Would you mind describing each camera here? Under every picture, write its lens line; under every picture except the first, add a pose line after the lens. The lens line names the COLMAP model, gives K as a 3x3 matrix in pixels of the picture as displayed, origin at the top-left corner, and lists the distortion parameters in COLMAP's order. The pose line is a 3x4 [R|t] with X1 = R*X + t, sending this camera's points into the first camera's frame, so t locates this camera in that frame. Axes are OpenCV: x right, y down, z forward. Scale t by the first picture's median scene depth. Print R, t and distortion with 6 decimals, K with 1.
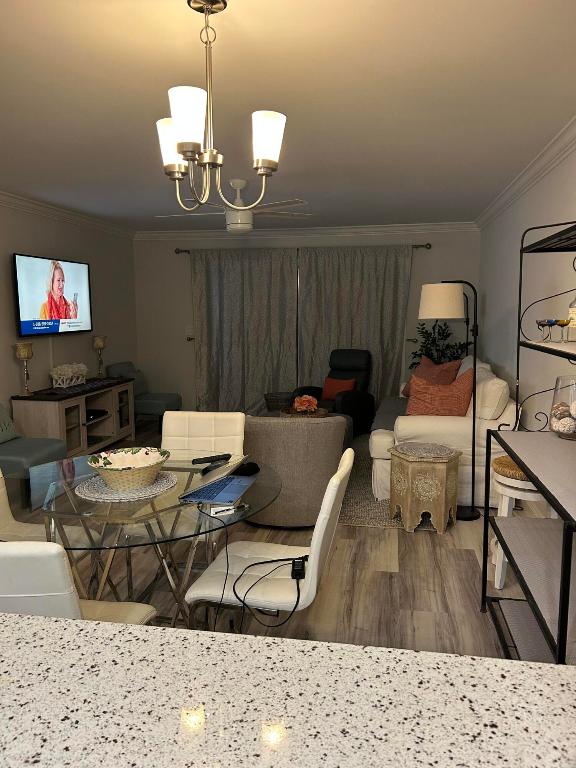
lens RADIAL K [[580.8, 0, 287.7], [0, 580.8, 383.1], [0, 0, 1]] dist [0.010236, 0.004336]
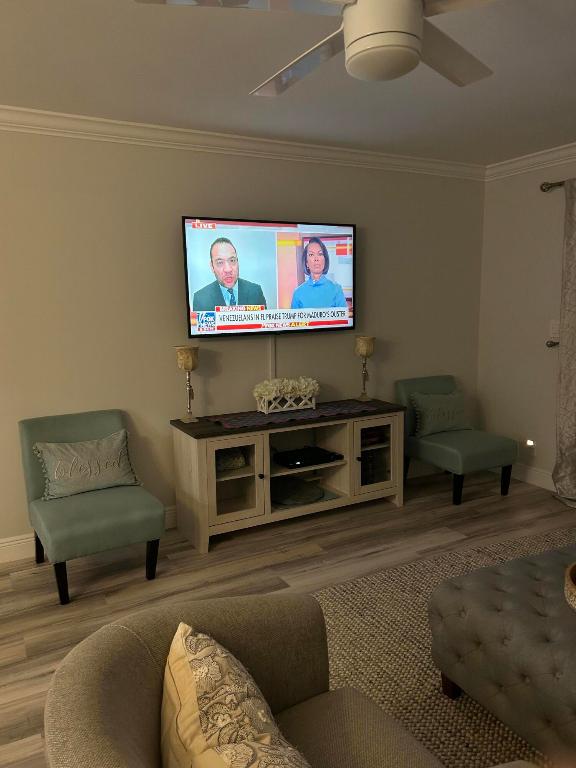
lens RADIAL K [[580.8, 0, 288.5], [0, 580.8, 388.4], [0, 0, 1]] dist [0.010236, 0.004336]
pose [[0.624940, 0.107385, -0.773252, 0.142215], [-0.077933, 0.994128, 0.075073, -0.070055], [0.776773, 0.013346, 0.629639, 0.569208]]
